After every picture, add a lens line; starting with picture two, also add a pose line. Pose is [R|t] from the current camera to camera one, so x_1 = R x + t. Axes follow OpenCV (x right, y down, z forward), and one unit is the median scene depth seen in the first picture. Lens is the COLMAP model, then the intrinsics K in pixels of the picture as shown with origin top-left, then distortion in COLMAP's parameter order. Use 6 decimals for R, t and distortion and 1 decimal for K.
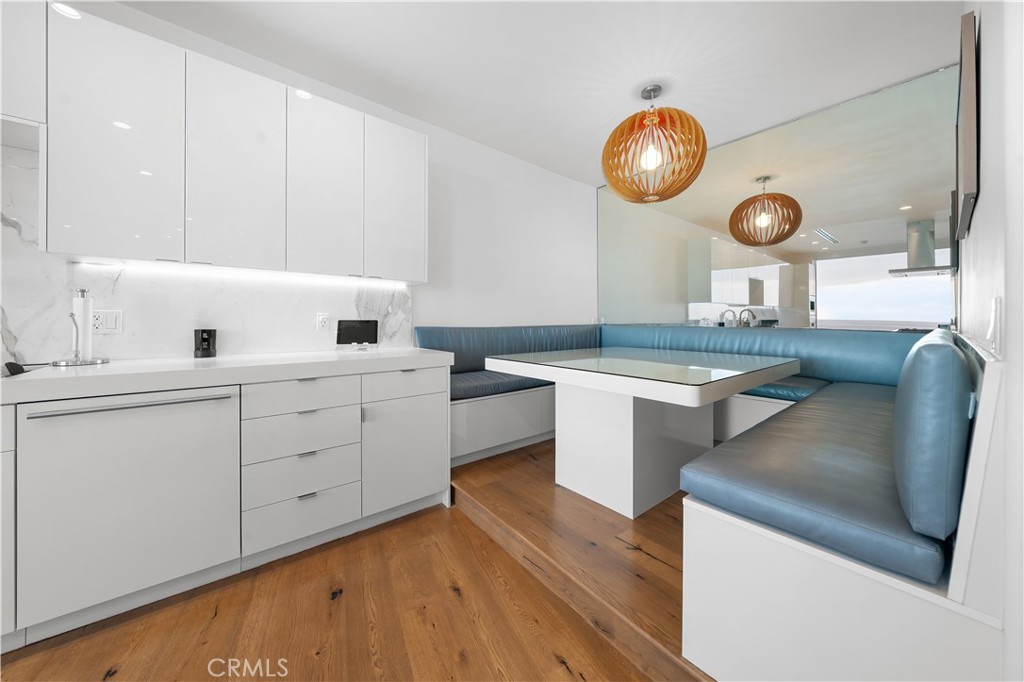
lens RADIAL K [[354.3, 0, 505.3], [0, 354.3, 323.6], [0, 0, 1]] dist [-0.000873, -0.000023]
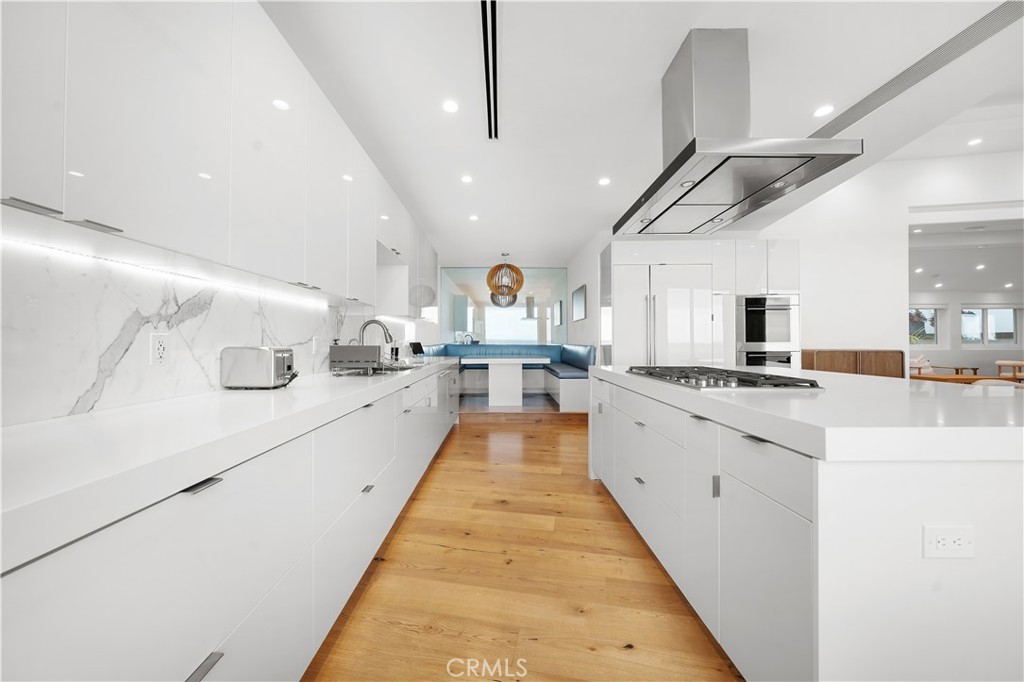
lens RADIAL K [[358.1, 0, 509.2], [0, 358.1, 339.6], [0, 0, 1]] dist [0.000049, -0.000074]
pose [[0.609333, 0.005441, 0.792896, -1.721414], [0.001102, 0.999970, -0.007710, -0.009562], [-0.792914, 0.005572, 0.609308, -0.647198]]
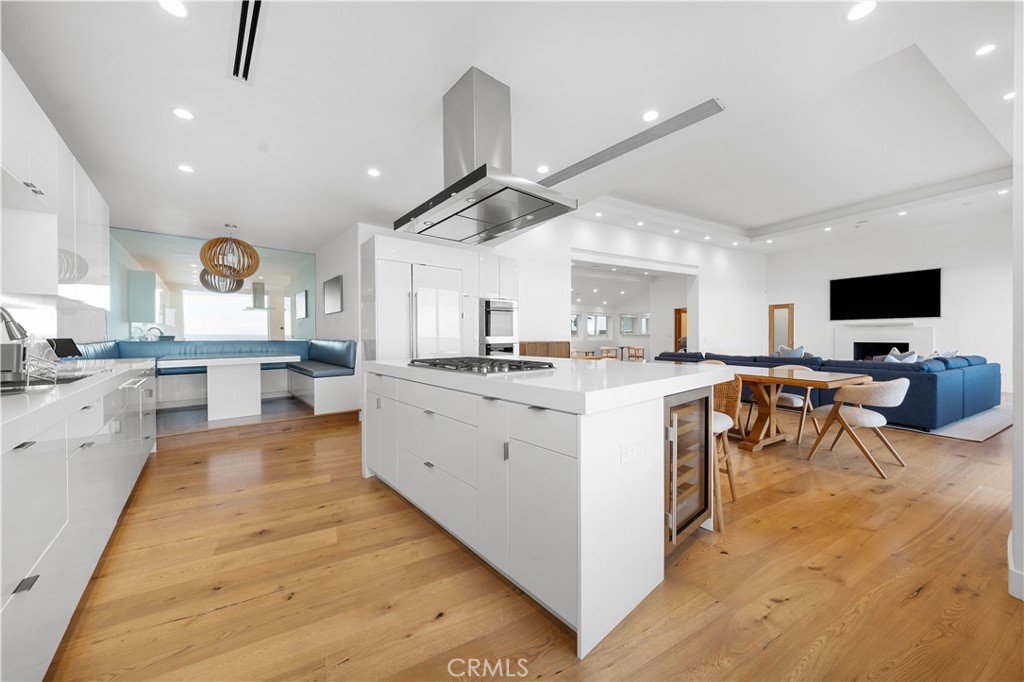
lens RADIAL K [[352.5, 0, 508.0], [0, 352.5, 339.4], [0, 0, 1]] dist [-0.000417, 0.000207]
pose [[-0.040669, -0.008365, 0.999138, -1.763789], [0.005743, 0.999946, 0.008605, -0.008230], [-0.999156, 0.006088, -0.040618, -0.539644]]
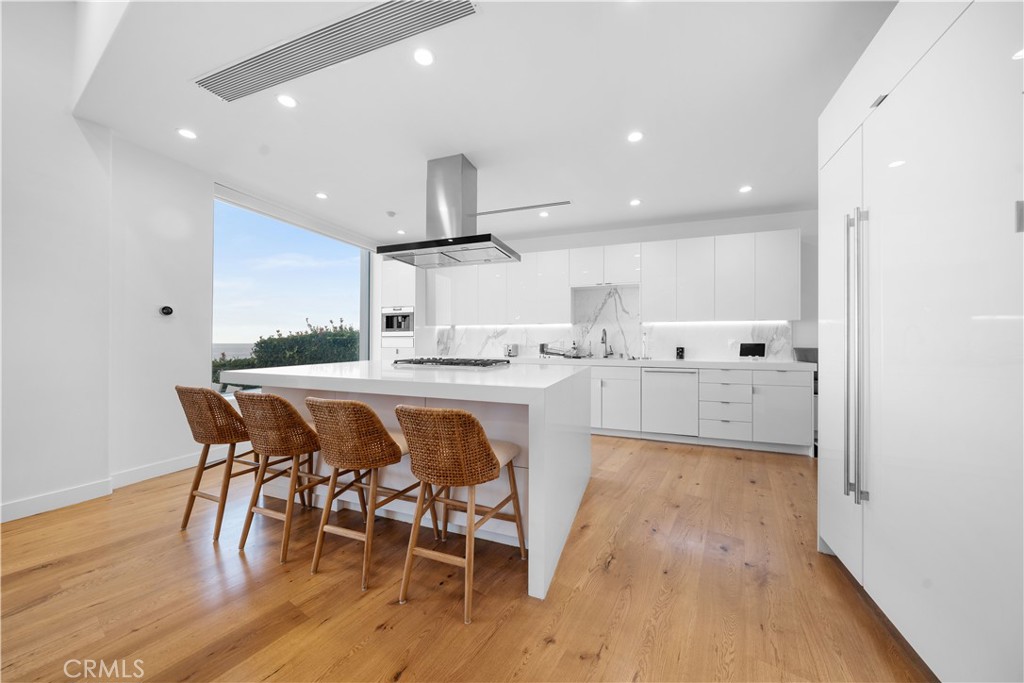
lens RADIAL K [[346.1, 0, 512.0], [0, 346.1, 341.5], [0, 0, 1]] dist [-0.000239, -0.000062]
pose [[0.514588, -0.001875, -0.857436, 0.474674], [-0.005695, 0.999968, -0.005605, -0.002617], [0.857419, 0.007768, 0.514561, -0.976326]]
